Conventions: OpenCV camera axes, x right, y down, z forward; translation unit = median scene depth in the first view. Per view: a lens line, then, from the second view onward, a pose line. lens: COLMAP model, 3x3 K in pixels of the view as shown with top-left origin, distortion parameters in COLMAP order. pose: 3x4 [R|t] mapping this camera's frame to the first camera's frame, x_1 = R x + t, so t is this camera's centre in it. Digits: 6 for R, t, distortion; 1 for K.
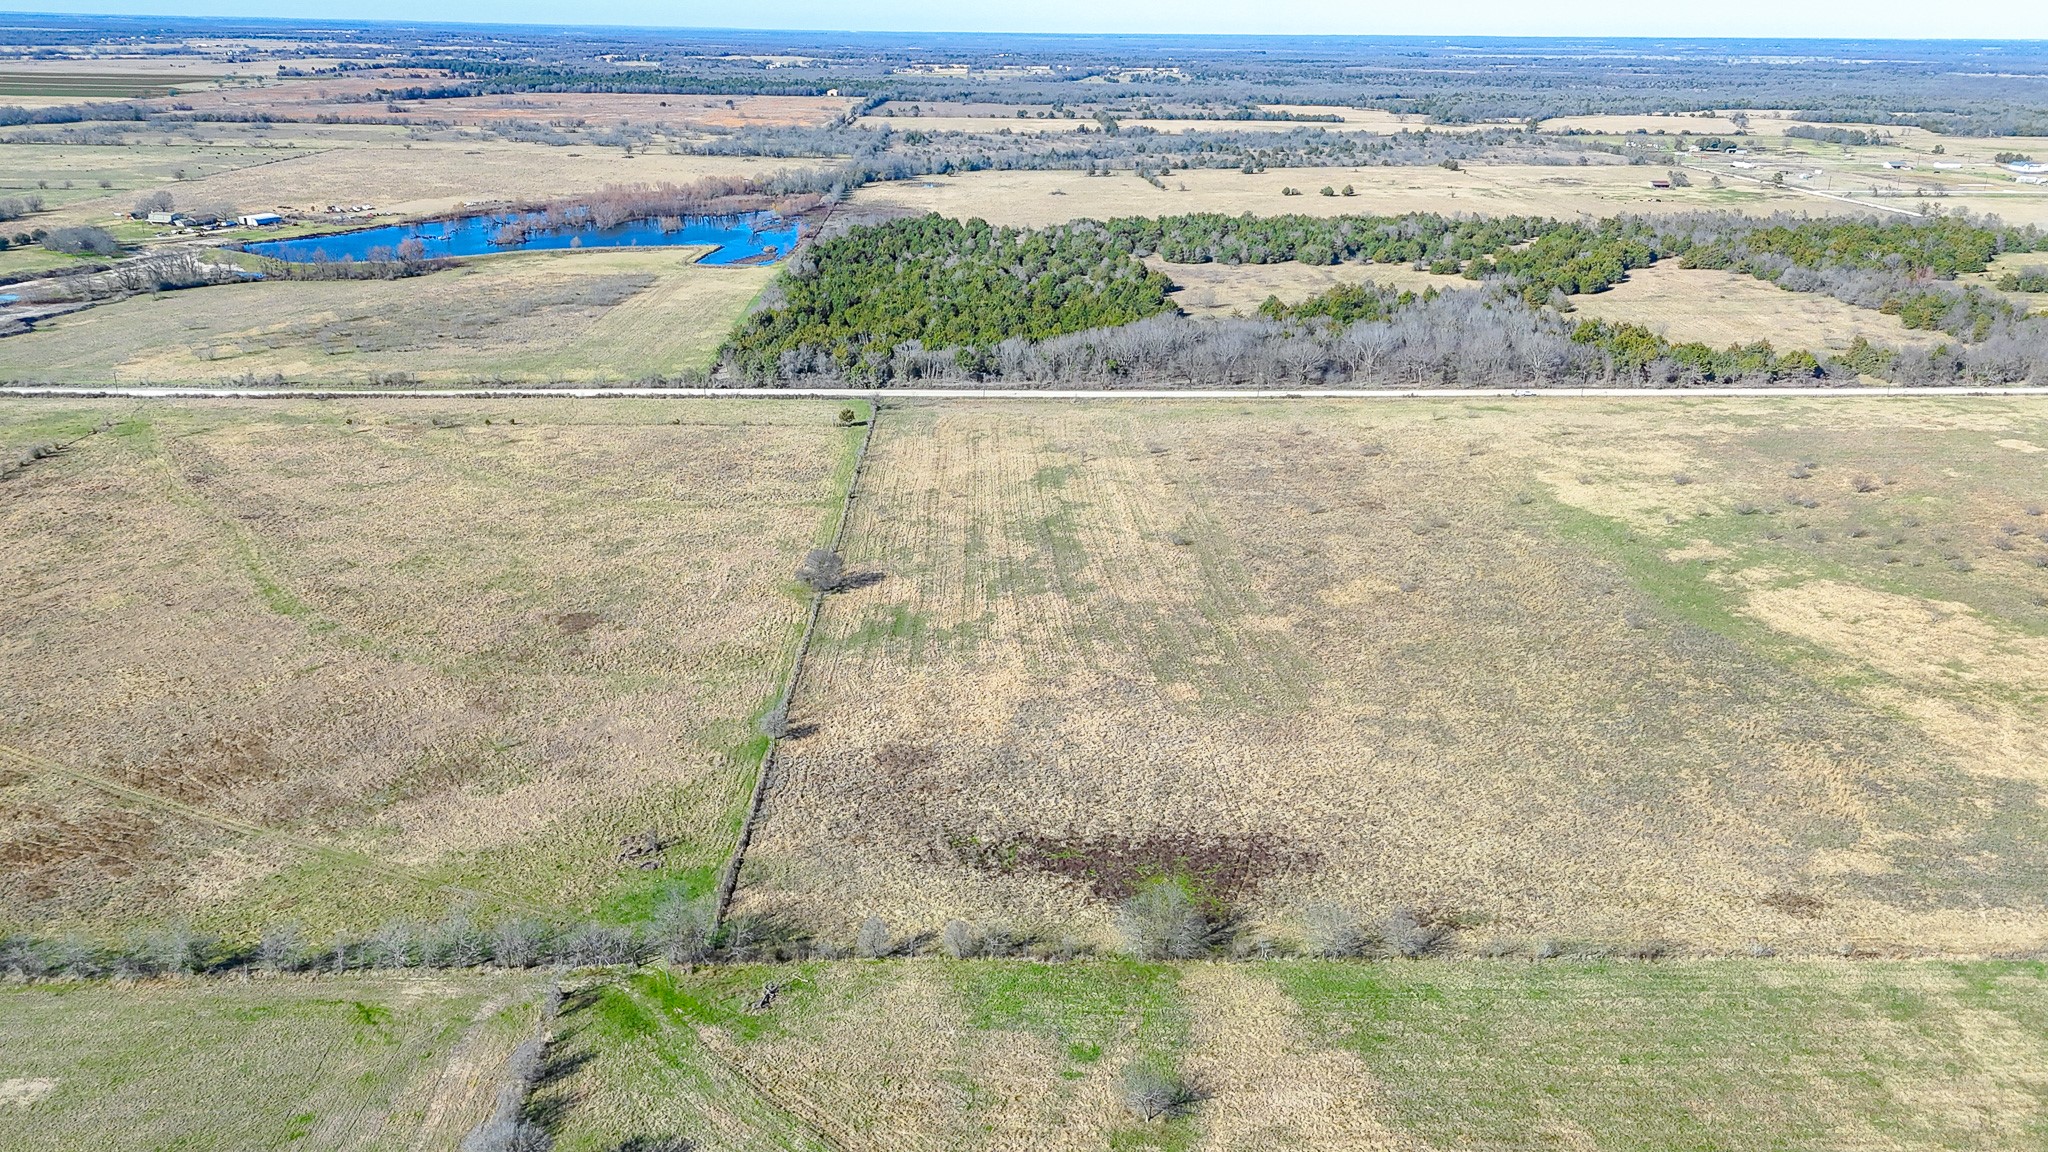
lens RADIAL K [[1480.8, 0, 1023.4], [0, 1480.8, 585.2], [0, 0, 1]] dist [0.076882, -0.068183]
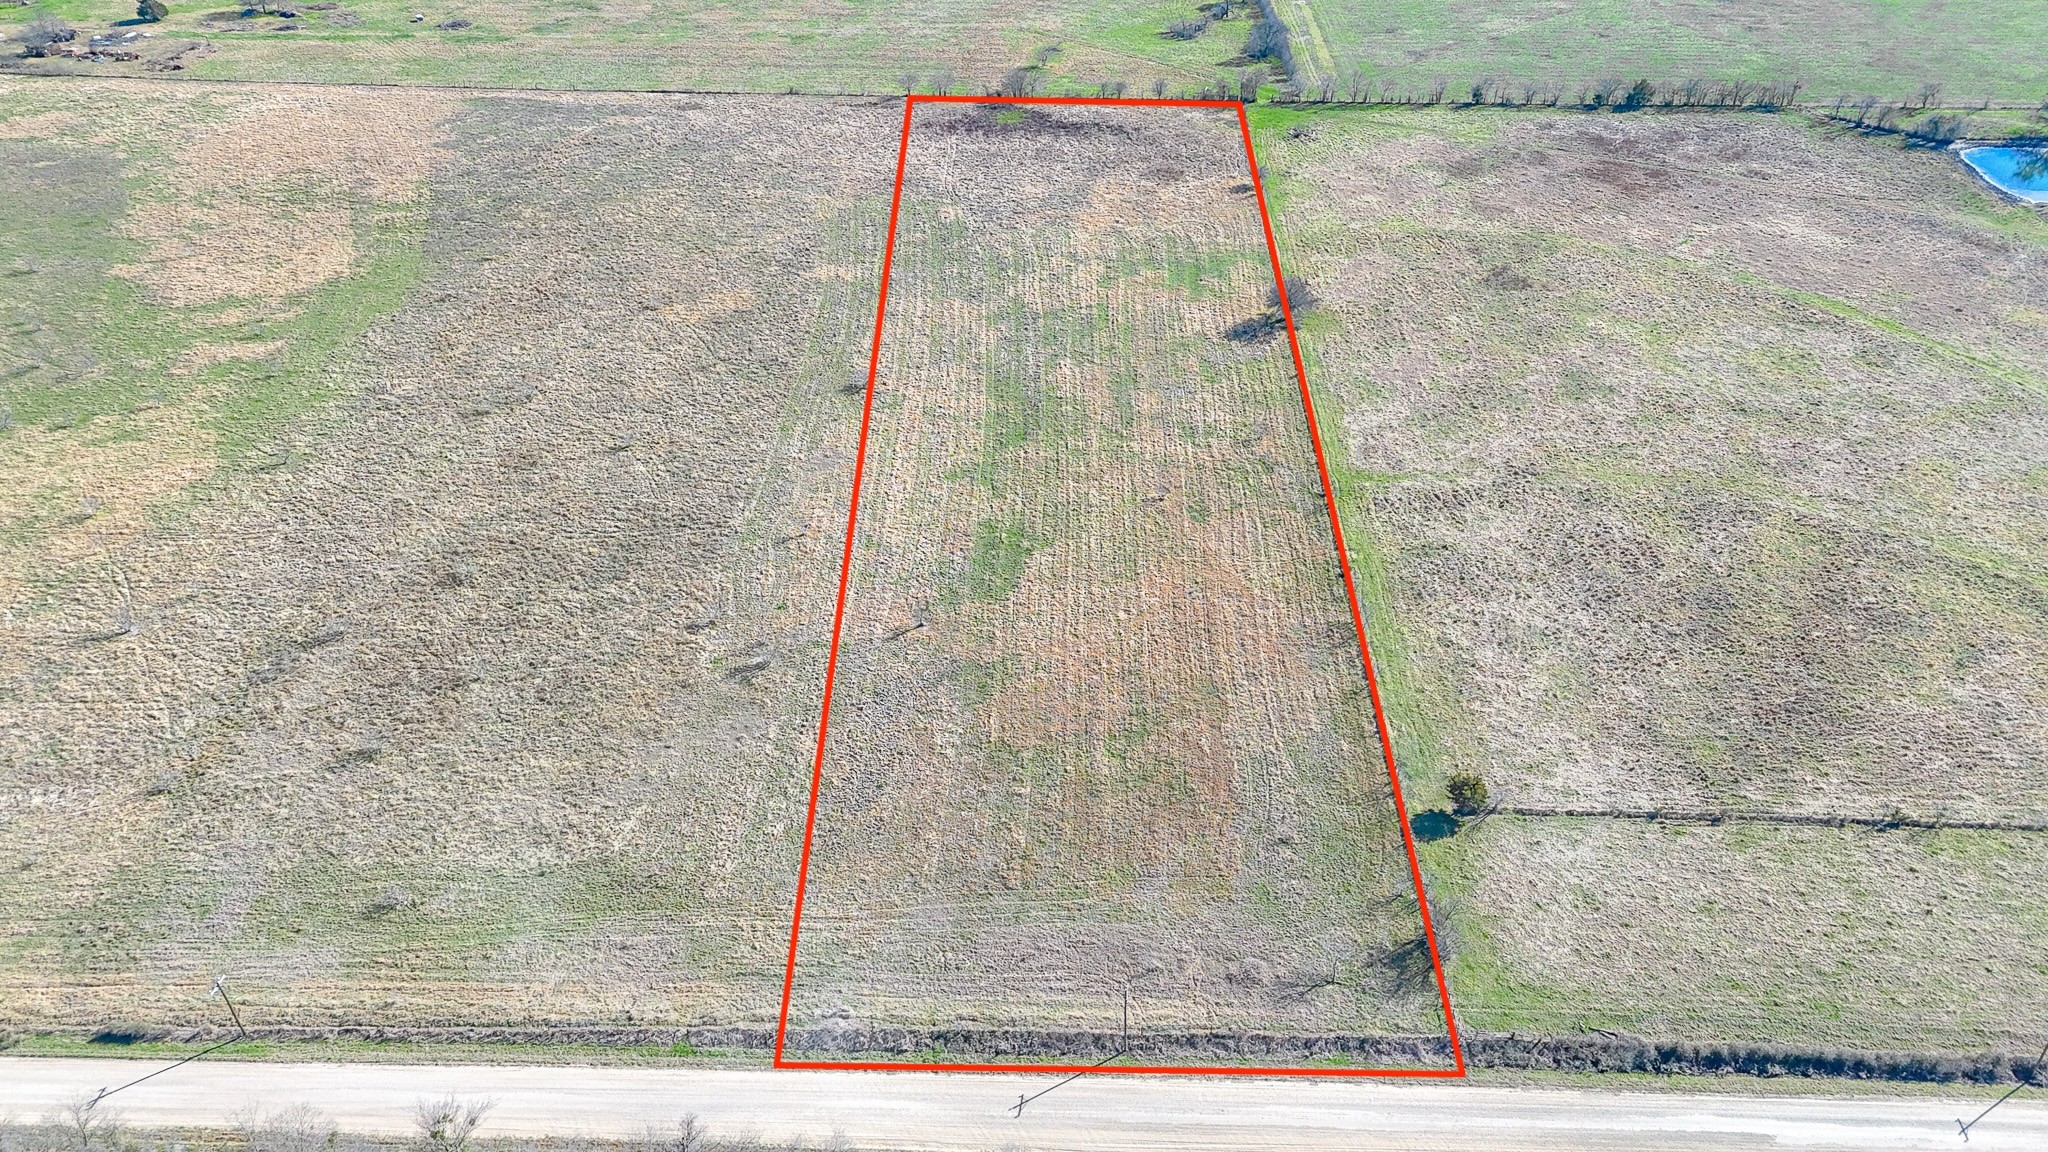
lens RADIAL K [[1480.8, 0, 1023.4], [0, 1480.8, 585.2], [0, 0, 1]] dist [0.076882, -0.068183]
pose [[-0.997754, -0.044812, 0.049780, -0.026663], [0.014061, 0.586517, 0.809815, -0.678650], [-0.065486, 0.808696, -0.584570, 1.767867]]
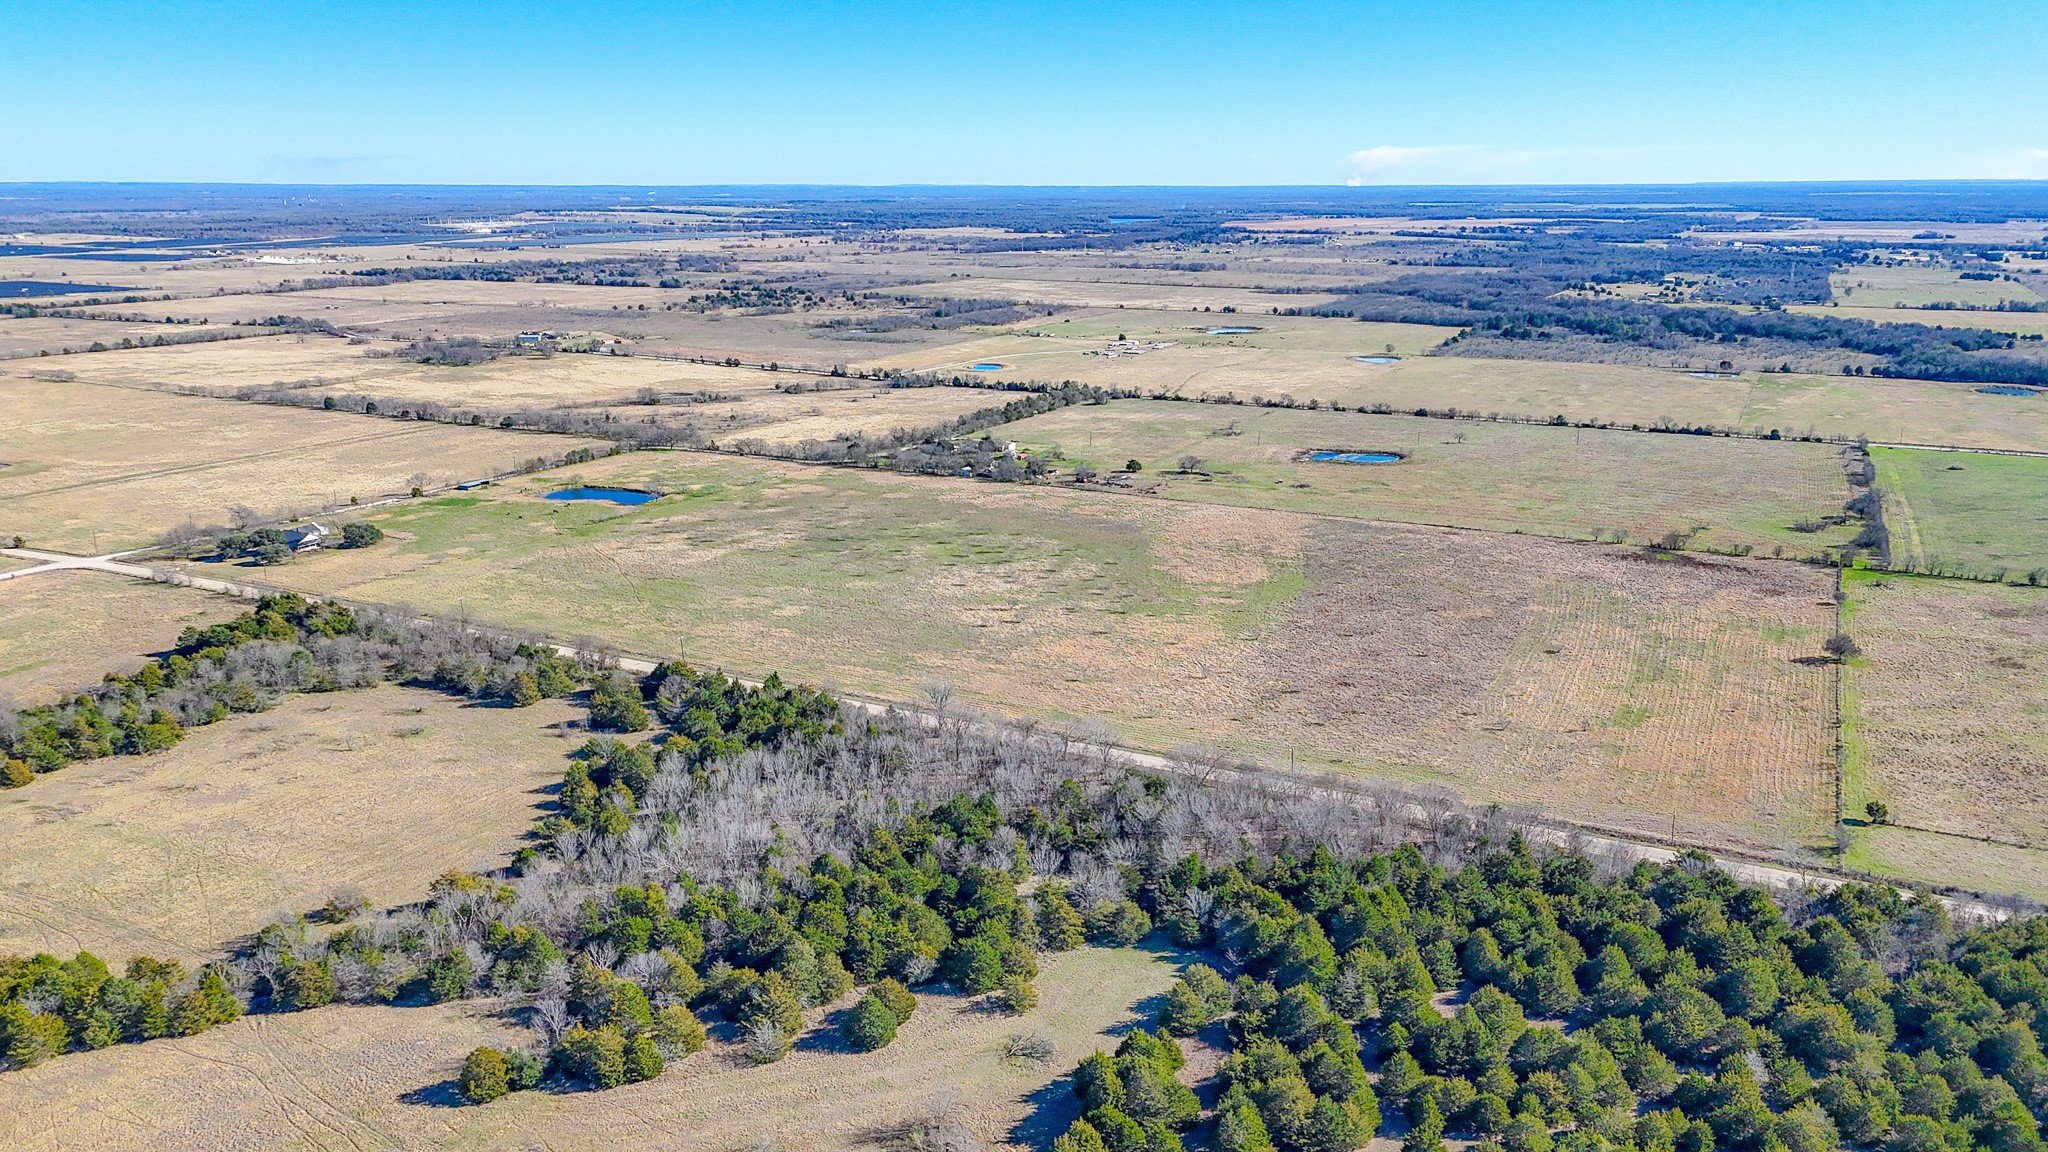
lens RADIAL K [[1474.3, 0, 1026.5], [0, 1474.3, 574.0], [0, 0, 1]] dist [0.082039, -0.072837]
pose [[-0.876979, -0.128856, 0.462930, -0.111684], [0.151109, 0.840551, 0.520230, -1.021278], [-0.456151, 0.526184, -0.717674, 2.526524]]
